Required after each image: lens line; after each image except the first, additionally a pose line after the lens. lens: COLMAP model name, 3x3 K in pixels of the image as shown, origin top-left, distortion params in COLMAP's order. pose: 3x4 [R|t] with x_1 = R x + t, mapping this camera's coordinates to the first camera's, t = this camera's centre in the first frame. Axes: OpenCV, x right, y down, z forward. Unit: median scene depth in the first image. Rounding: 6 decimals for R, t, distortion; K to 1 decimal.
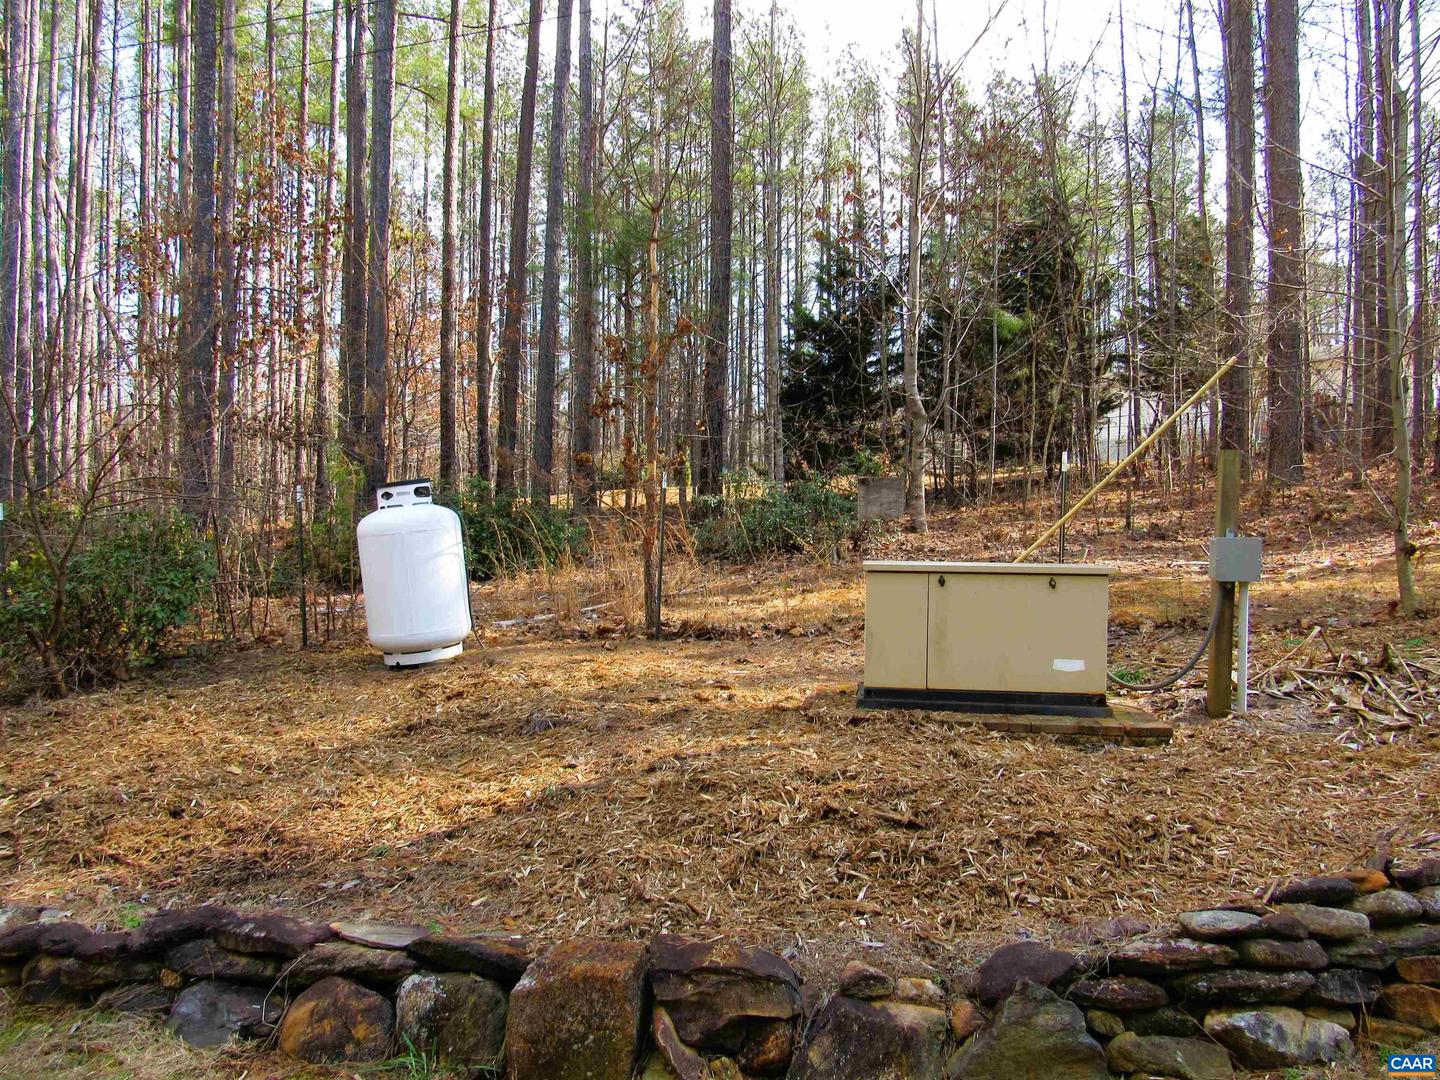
lens RADIAL K [[1052.6, 0, 720.0], [0, 1052.6, 540.0], [0, 0, 1]] dist [-0.062440, 0.044052]
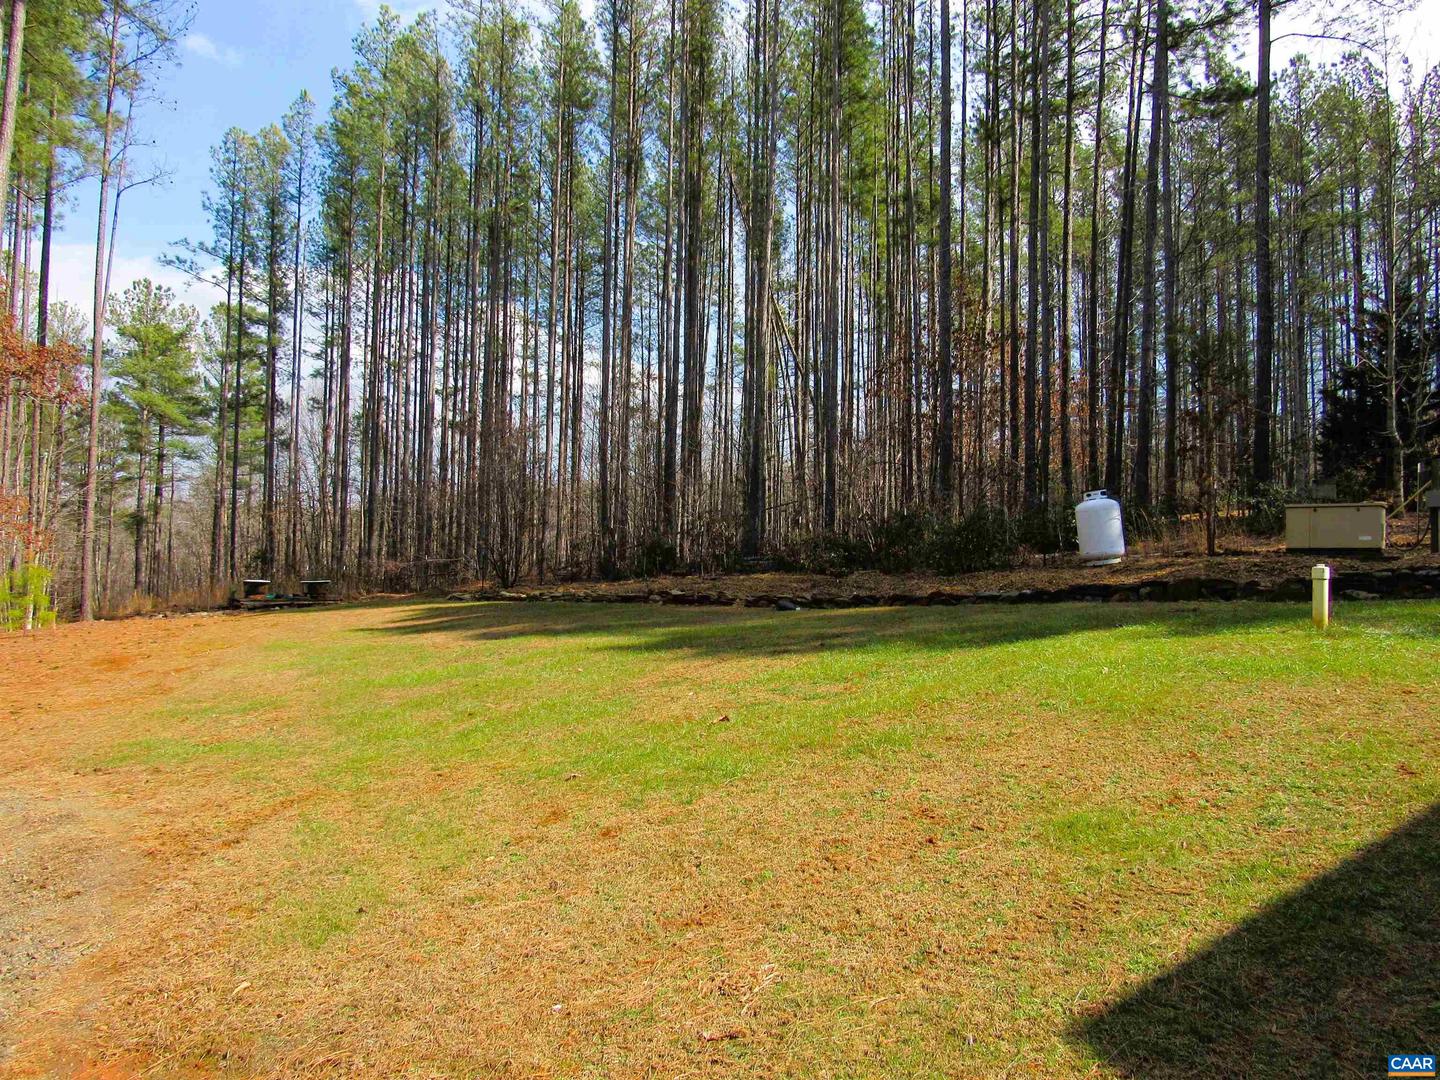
lens RADIAL K [[1052.6, 0, 720.0], [0, 1052.6, 540.0], [0, 0, 1]] dist [-0.062440, 0.044052]
pose [[0.864291, -0.011857, -0.502853, 0.147279], [-0.011166, 0.999023, -0.042749, 0.167586], [0.502869, 0.042562, 0.863314, -1.443695]]
